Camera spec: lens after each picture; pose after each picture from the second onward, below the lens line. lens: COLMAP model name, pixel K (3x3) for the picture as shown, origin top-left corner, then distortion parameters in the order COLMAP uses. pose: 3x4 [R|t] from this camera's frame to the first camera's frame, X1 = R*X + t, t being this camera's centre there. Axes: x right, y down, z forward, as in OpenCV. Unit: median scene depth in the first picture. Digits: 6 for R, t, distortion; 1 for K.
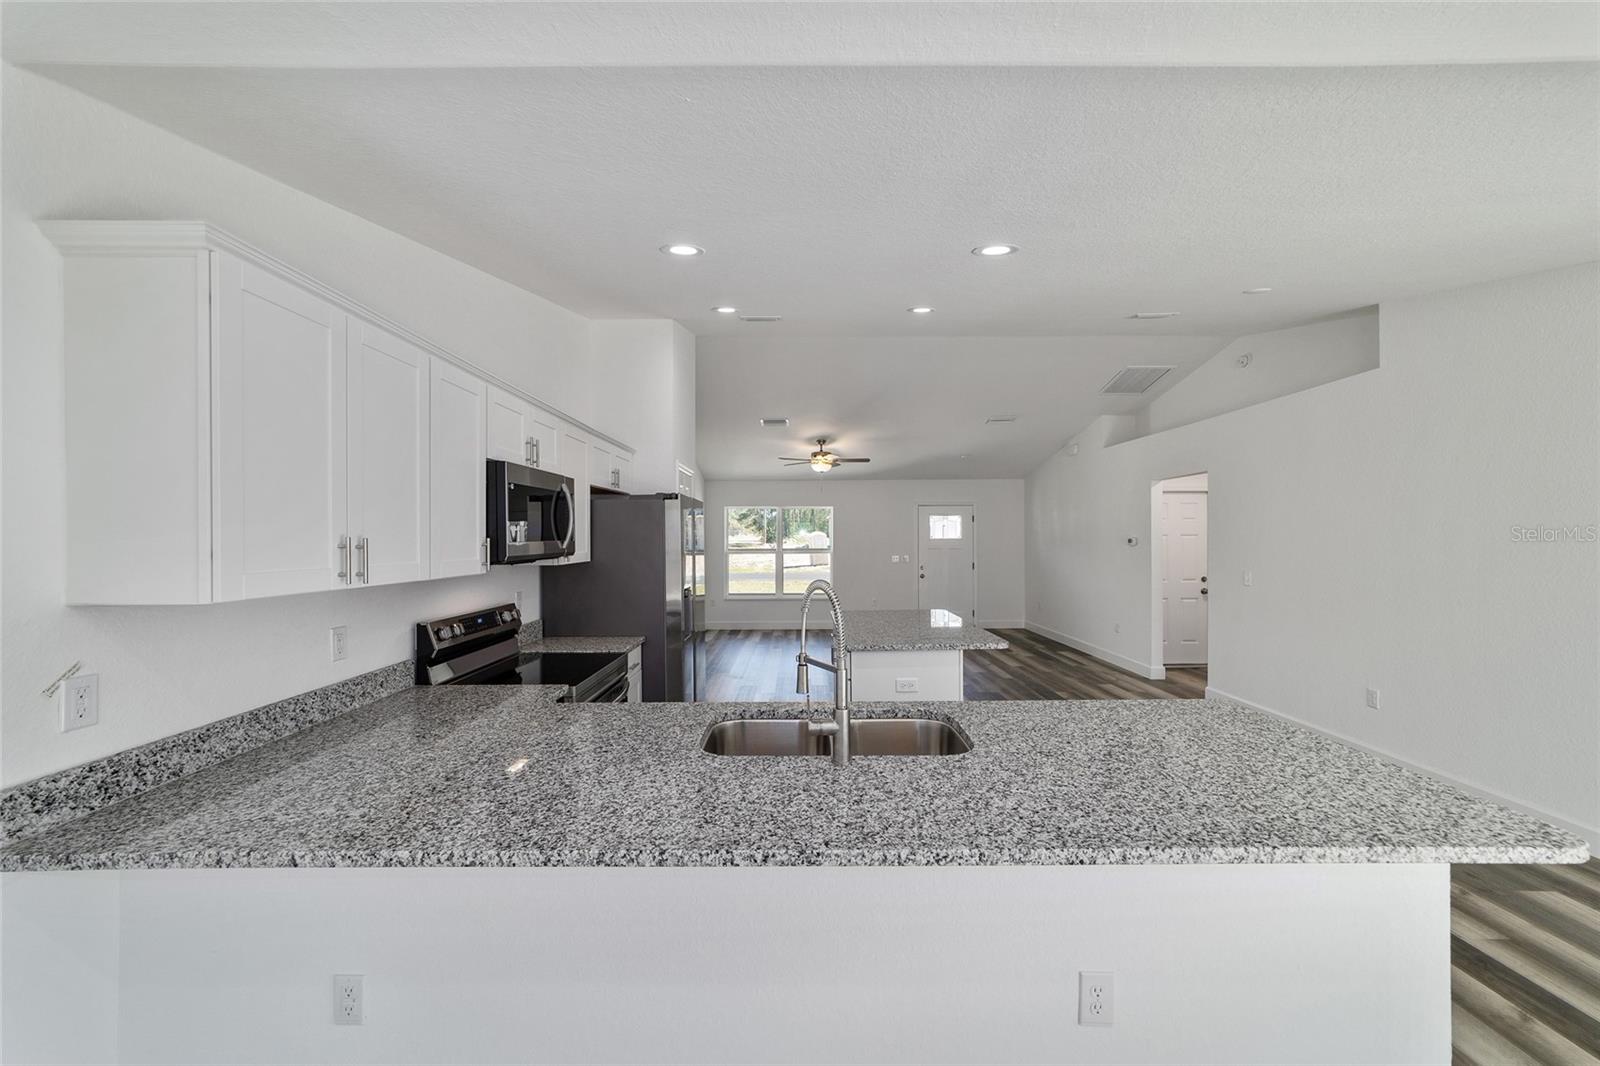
lens RADIAL K [[615.3, 0, 797.1], [0, 615.3, 536.5], [0, 0, 1]] dist [-0.016958, 0.008266]
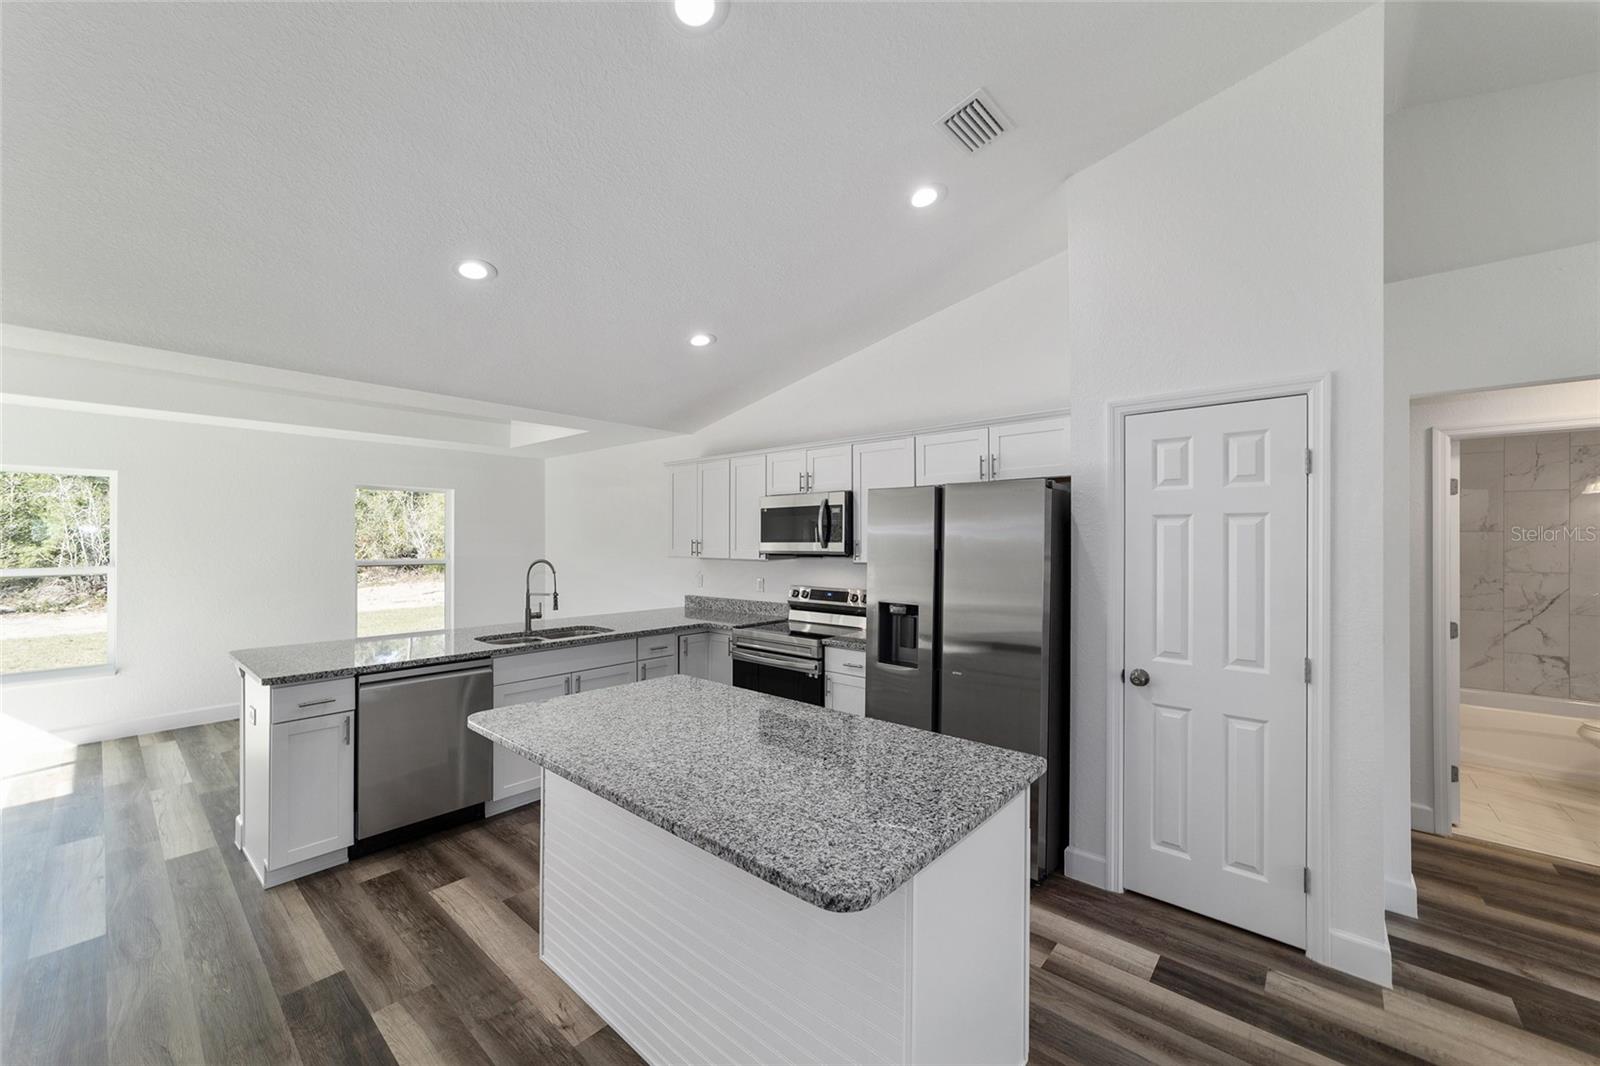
lens RADIAL K [[615.3, 0, 796.1], [0, 615.3, 537.6], [0, 0, 1]] dist [-0.016958, 0.008266]
pose [[-0.655228, -0.000536, -0.755431, 0.576945], [0.002319, 0.999994, -0.002721, -0.000340], [0.755428, -0.003535, -0.655223, 1.612598]]
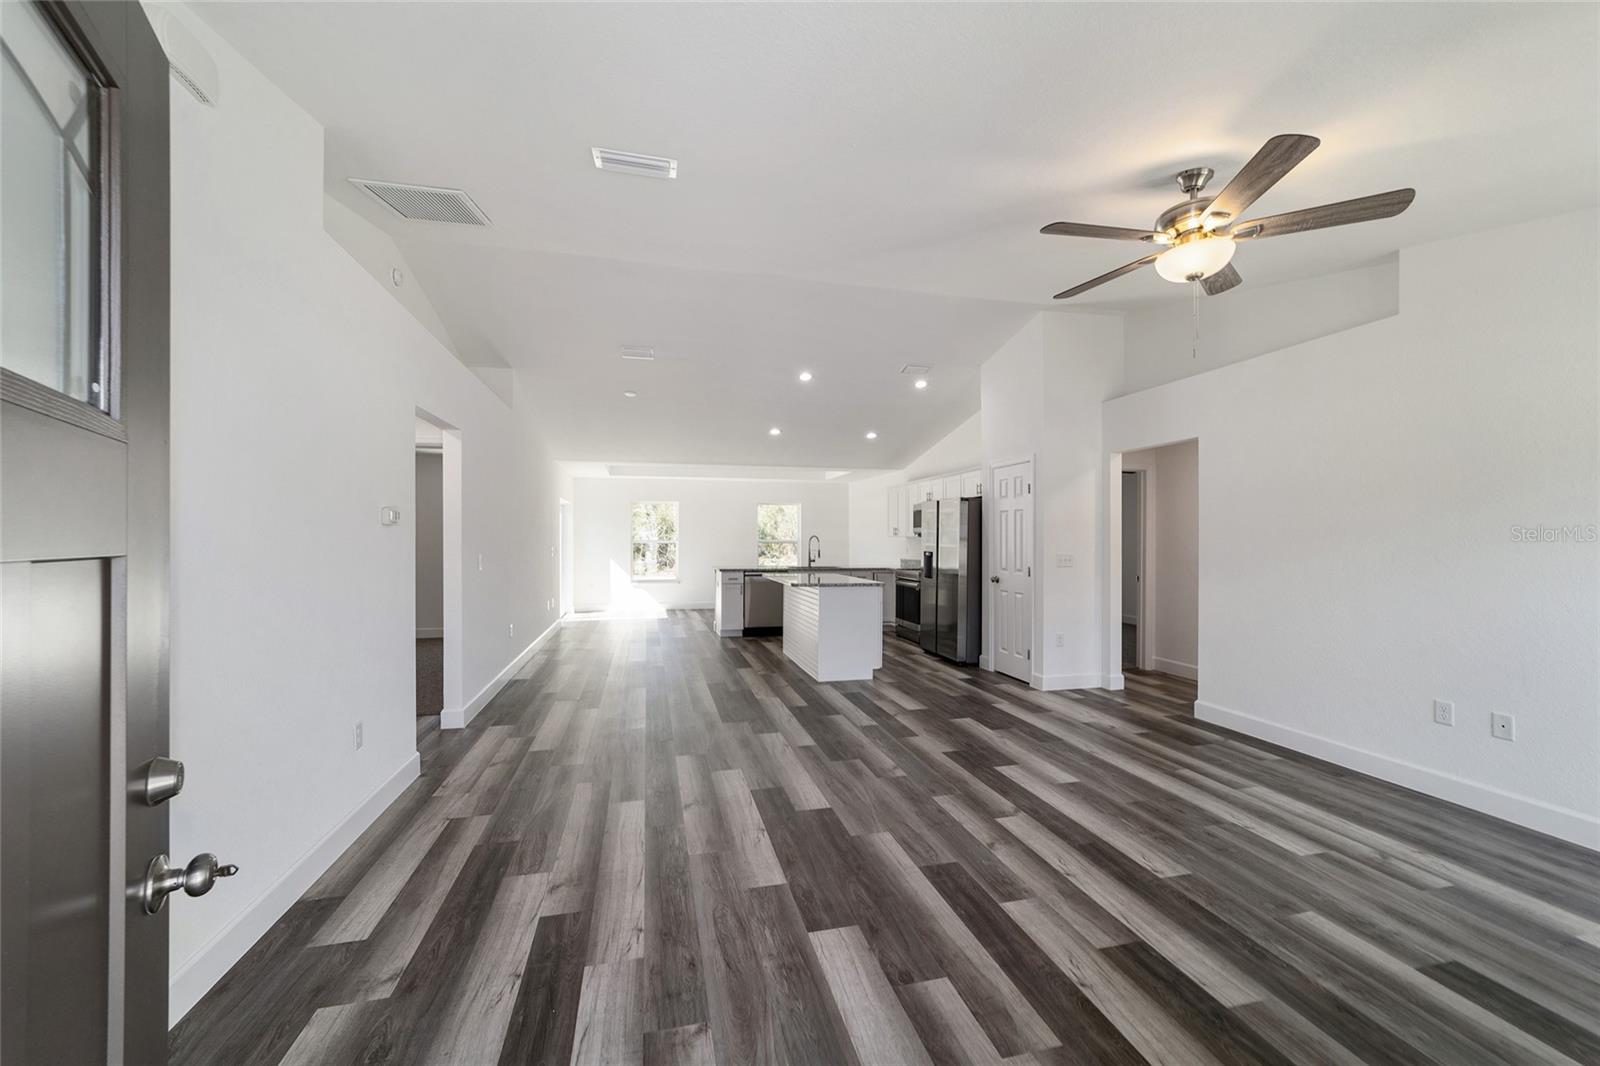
lens RADIAL K [[615.3, 0, 794.9], [0, 615.3, 536.8], [0, 0, 1]] dist [-0.016958, 0.008266]
pose [[-0.970920, 0.001033, -0.239400, 0.733963], [0.002273, 0.999985, -0.004903, 0.054210], [0.239391, -0.005304, -0.970909, 3.048953]]
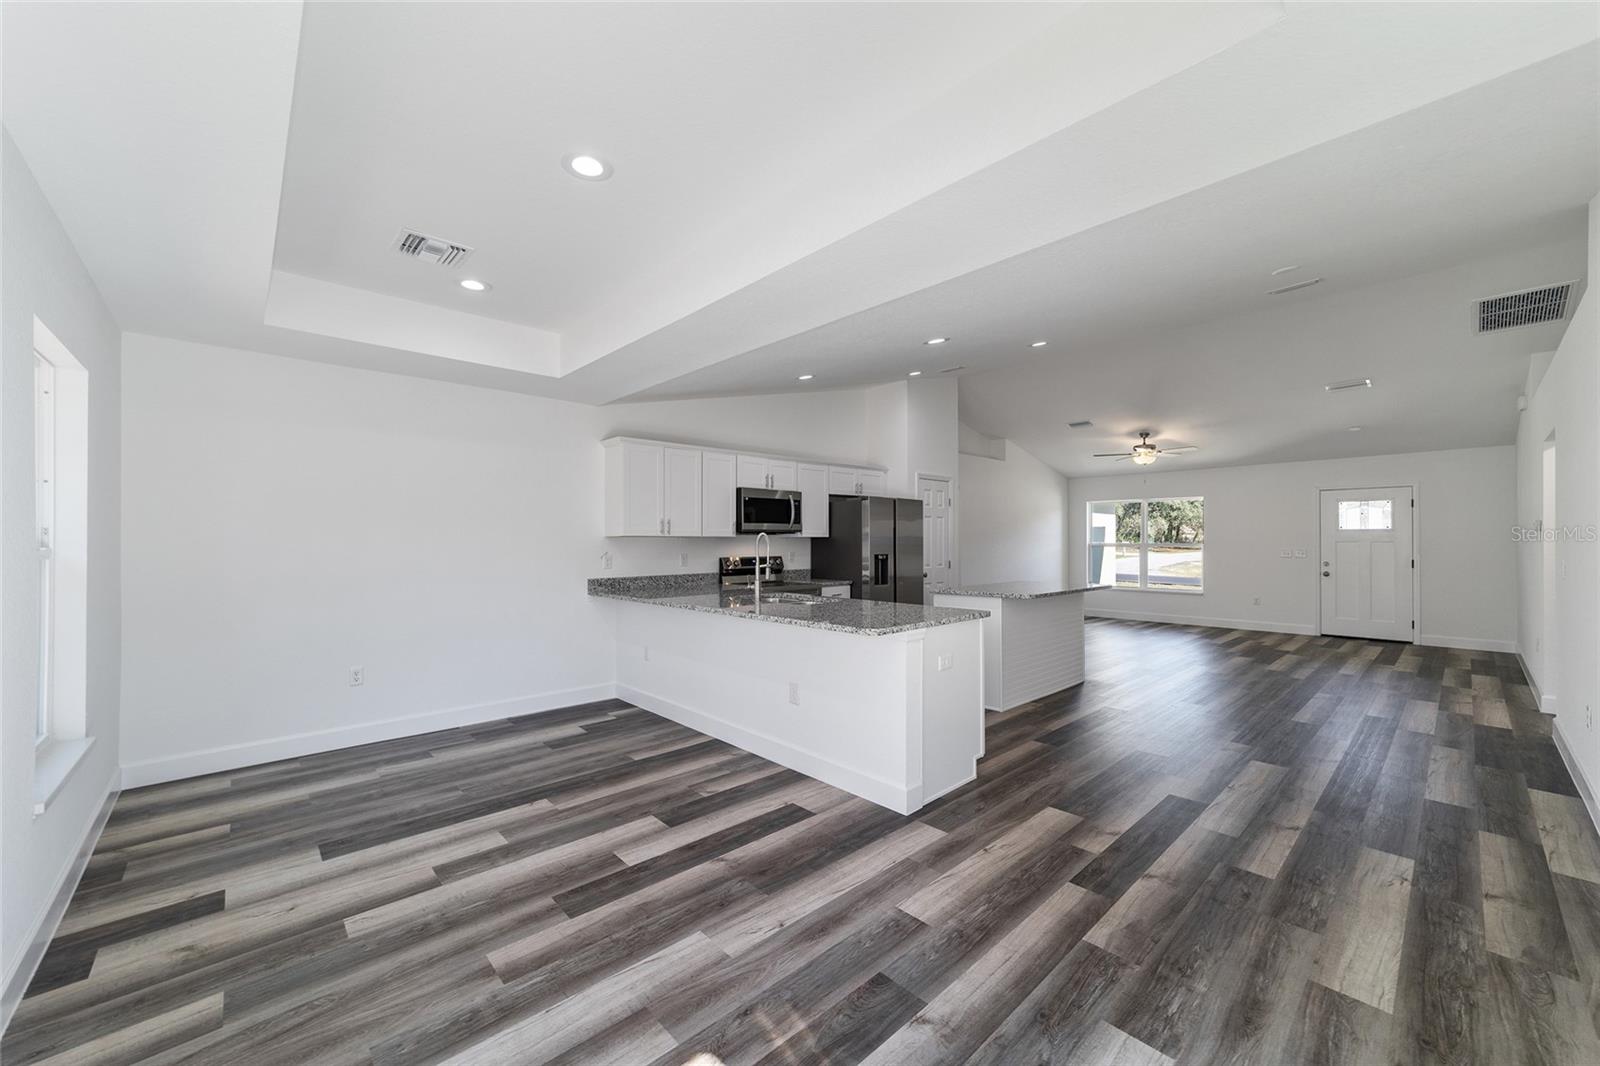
lens RADIAL K [[615.3, 0, 796.9], [0, 615.3, 536.6], [0, 0, 1]] dist [-0.016958, 0.008266]
pose [[0.678937, -0.003604, -0.734188, 0.972977], [0.000677, 0.999991, -0.004282, 0.049568], [0.734196, 0.002410, 0.678933, -0.296673]]
